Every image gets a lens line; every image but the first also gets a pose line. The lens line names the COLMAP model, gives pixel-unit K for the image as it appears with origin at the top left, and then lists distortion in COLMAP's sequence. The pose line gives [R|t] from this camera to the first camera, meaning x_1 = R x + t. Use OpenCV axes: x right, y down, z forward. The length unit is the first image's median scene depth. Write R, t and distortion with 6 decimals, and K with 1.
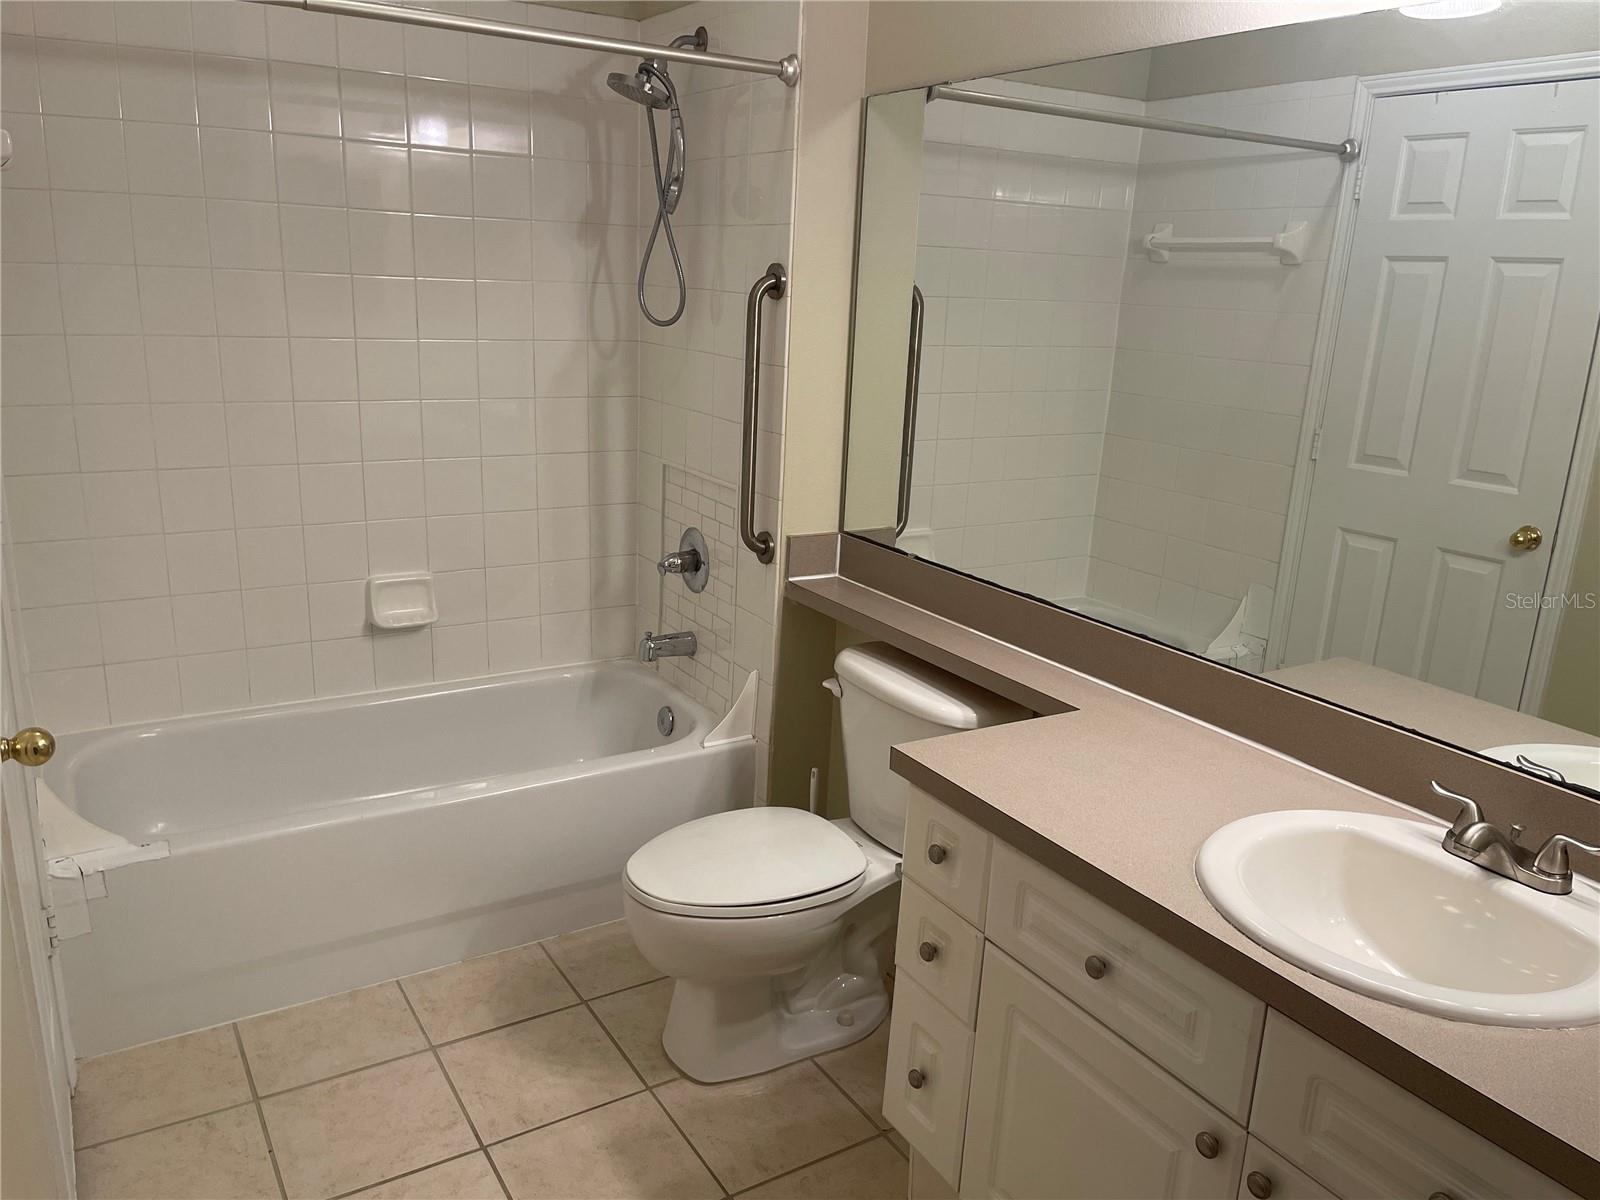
lens RADIAL K [[1231.6, 0, 797.4], [0, 1231.6, 604.4], [0, 0, 1]] dist [0.085686, -0.091720]
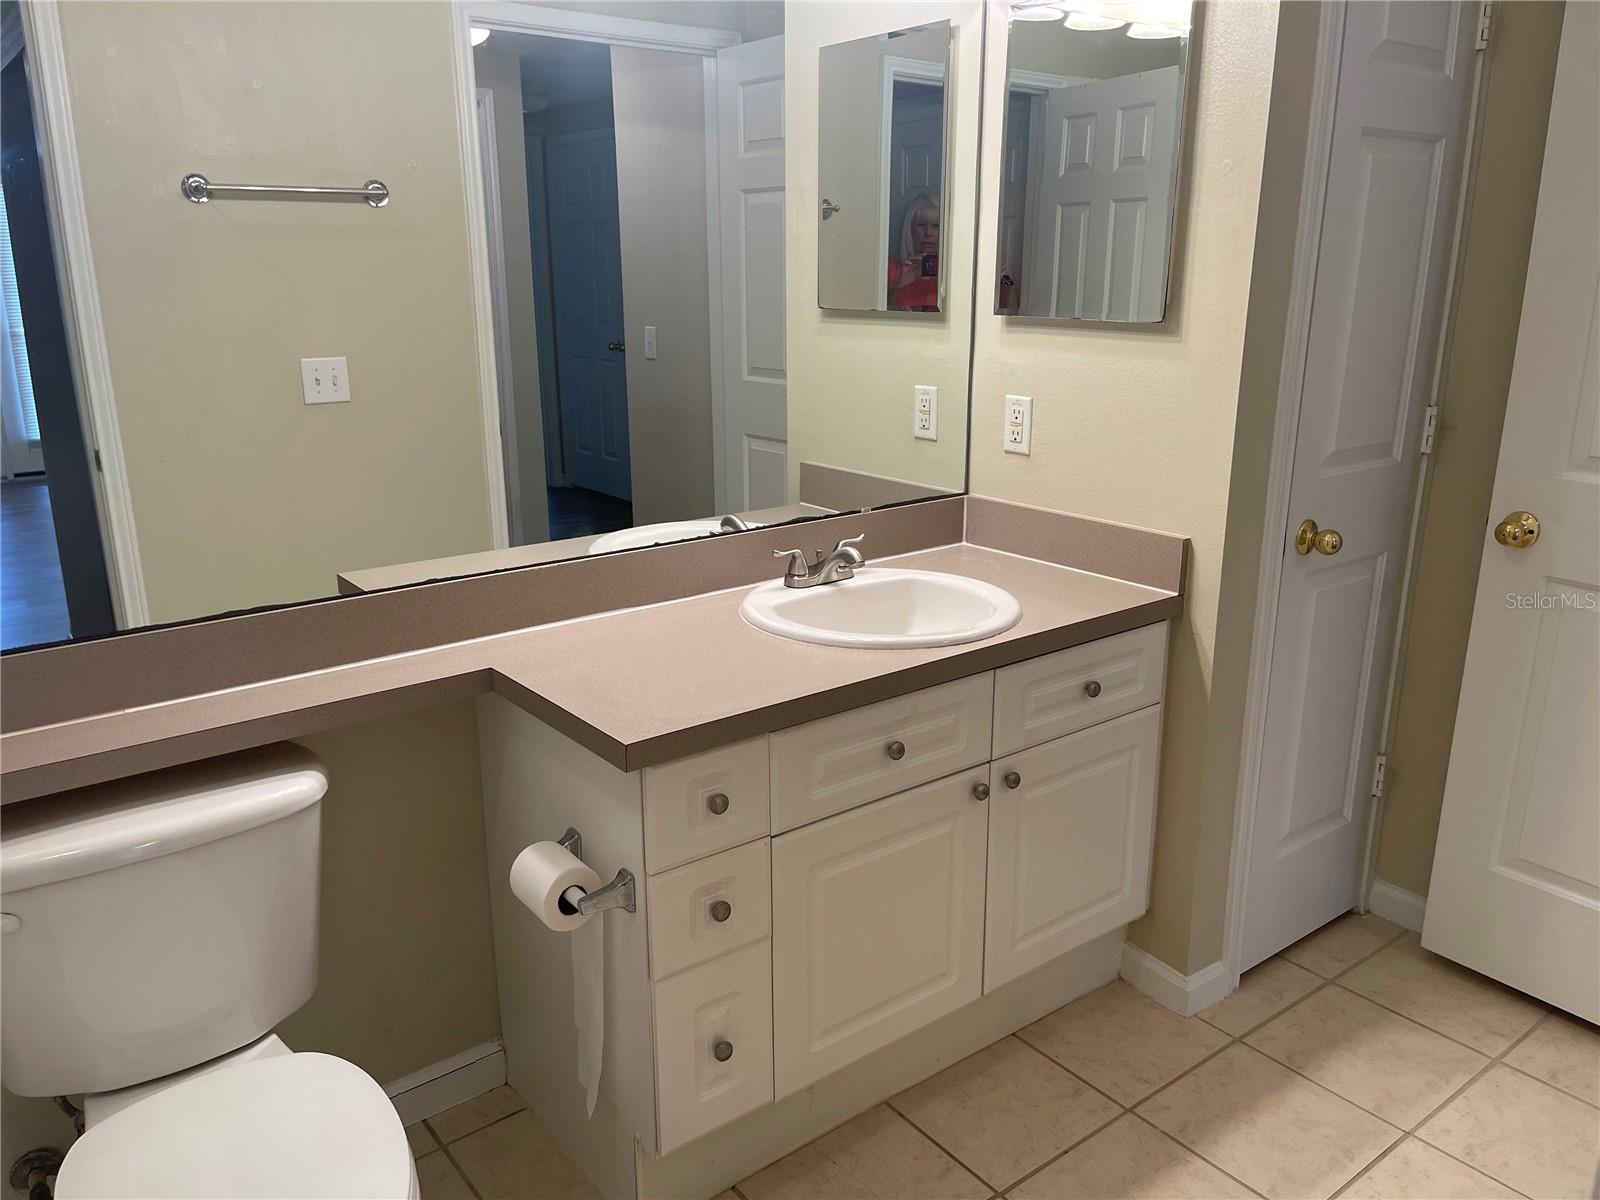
lens RADIAL K [[1231.6, 0, 795.9], [0, 1231.6, 593.8], [0, 0, 1]] dist [0.085686, -0.091720]
pose [[-0.092044, -0.312723, 0.945374, -0.796277], [0.267419, 0.906763, 0.325988, -0.253471], [-0.959174, 0.282816, 0.000166, 0.985504]]
